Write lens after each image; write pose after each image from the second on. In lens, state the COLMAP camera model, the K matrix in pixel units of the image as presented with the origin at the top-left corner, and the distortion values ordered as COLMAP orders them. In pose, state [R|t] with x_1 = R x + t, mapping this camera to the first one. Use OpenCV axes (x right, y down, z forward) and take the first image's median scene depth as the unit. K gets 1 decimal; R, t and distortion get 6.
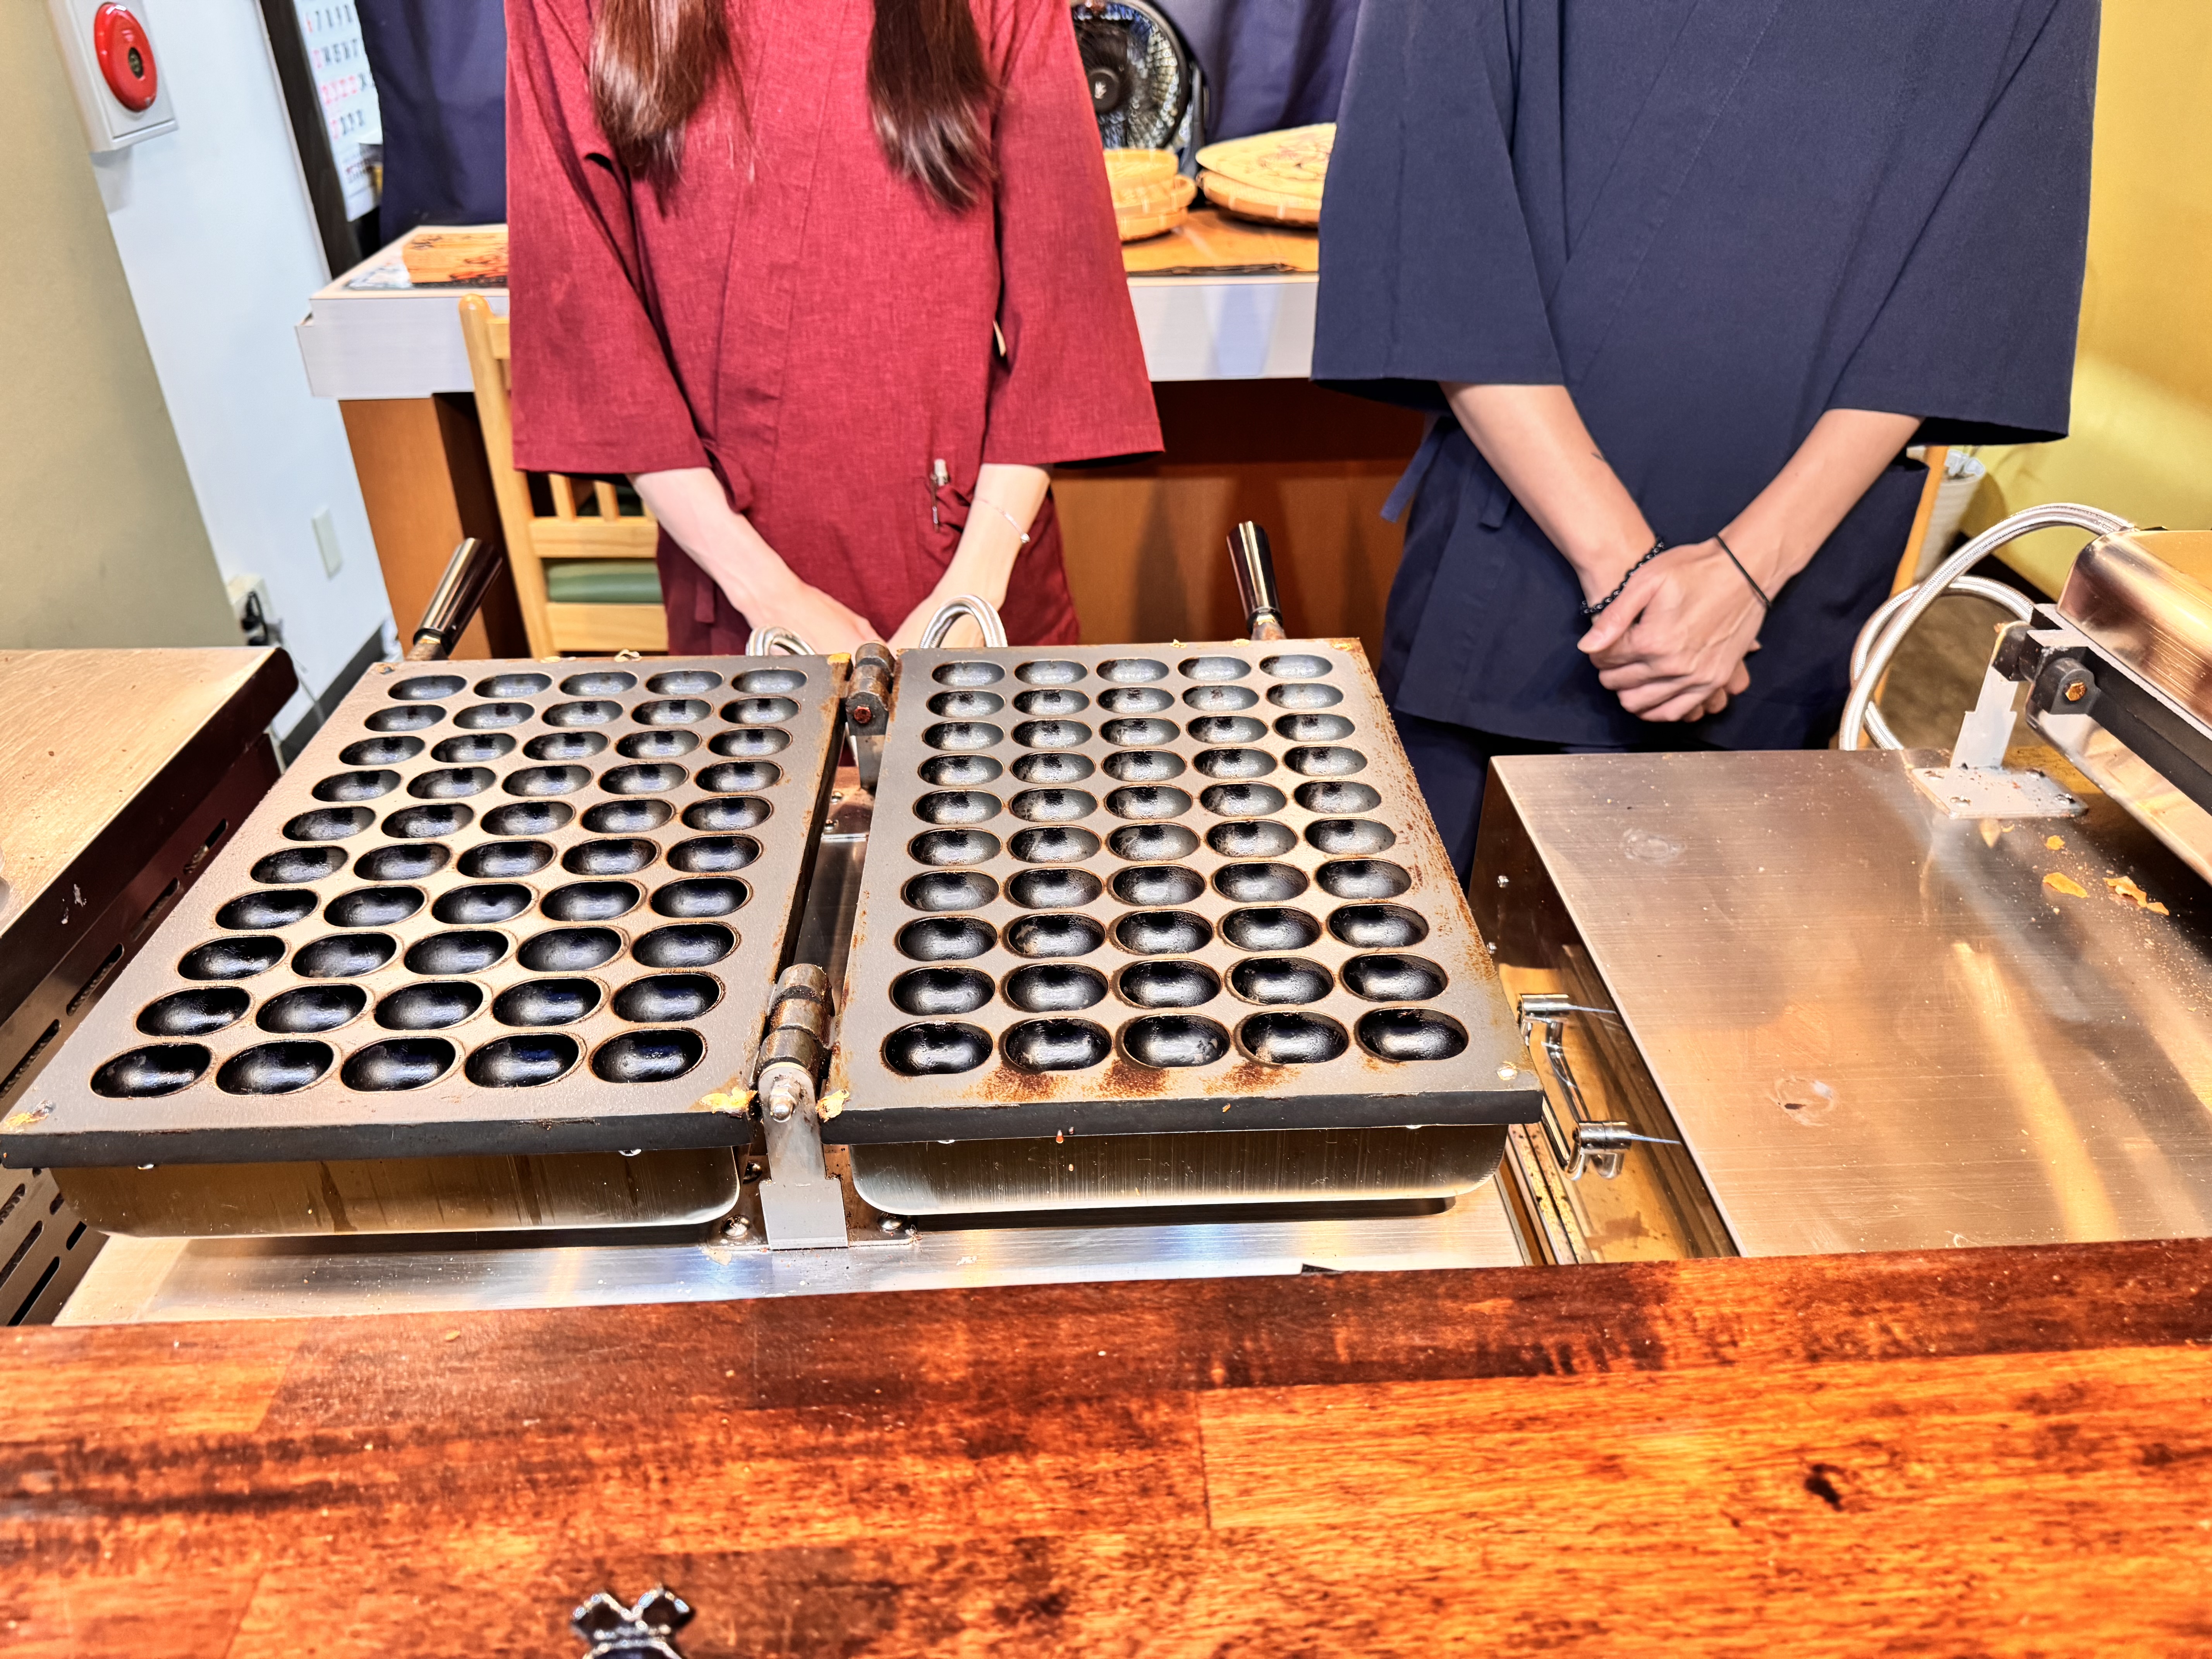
lens RADIAL K [[1567.2, 0, 1105.3], [0, 1567.2, 831.9], [0, 0, 1]] dist [-0.011533, -0.003718]
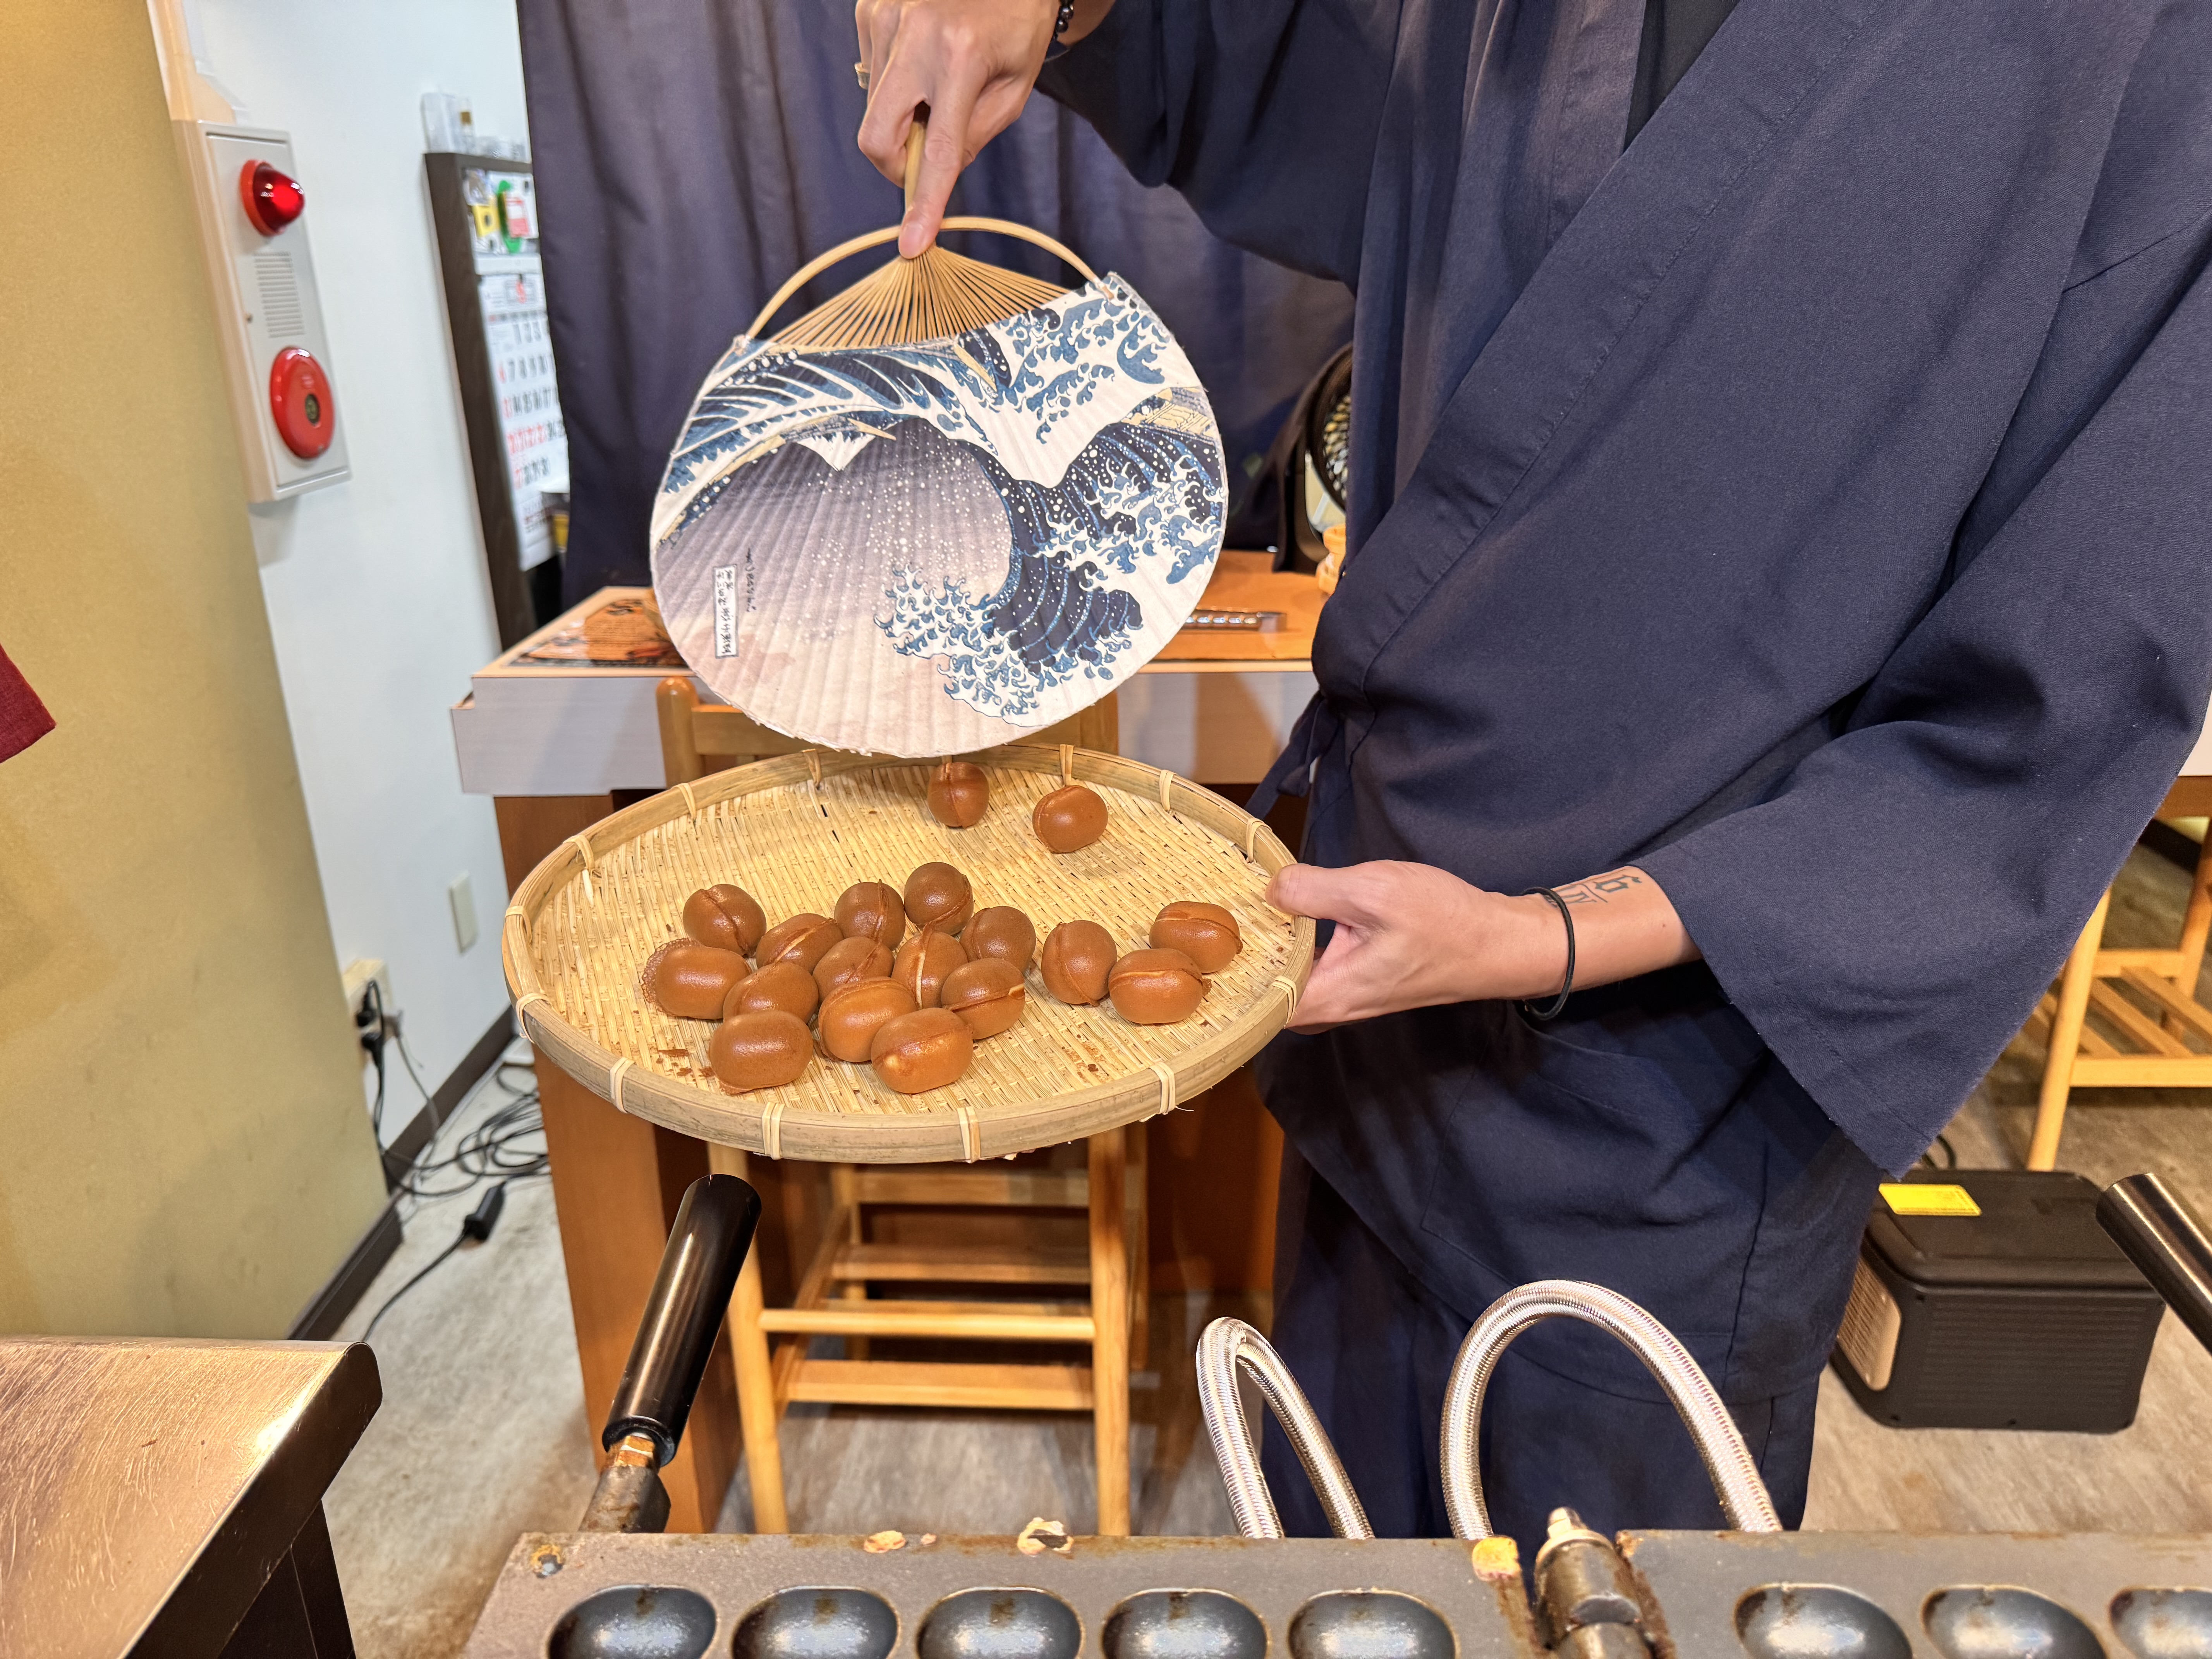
lens RADIAL K [[1567.2, 0, 1107.9], [0, 1567.2, 825.9], [0, 0, 1]] dist [-0.011533, -0.003718]
pose [[0.997778, 0.013780, -0.065186, -0.087840], [-0.026631, 0.979309, -0.200610, -0.077243], [0.061073, 0.201900, 0.977500, 0.167252]]
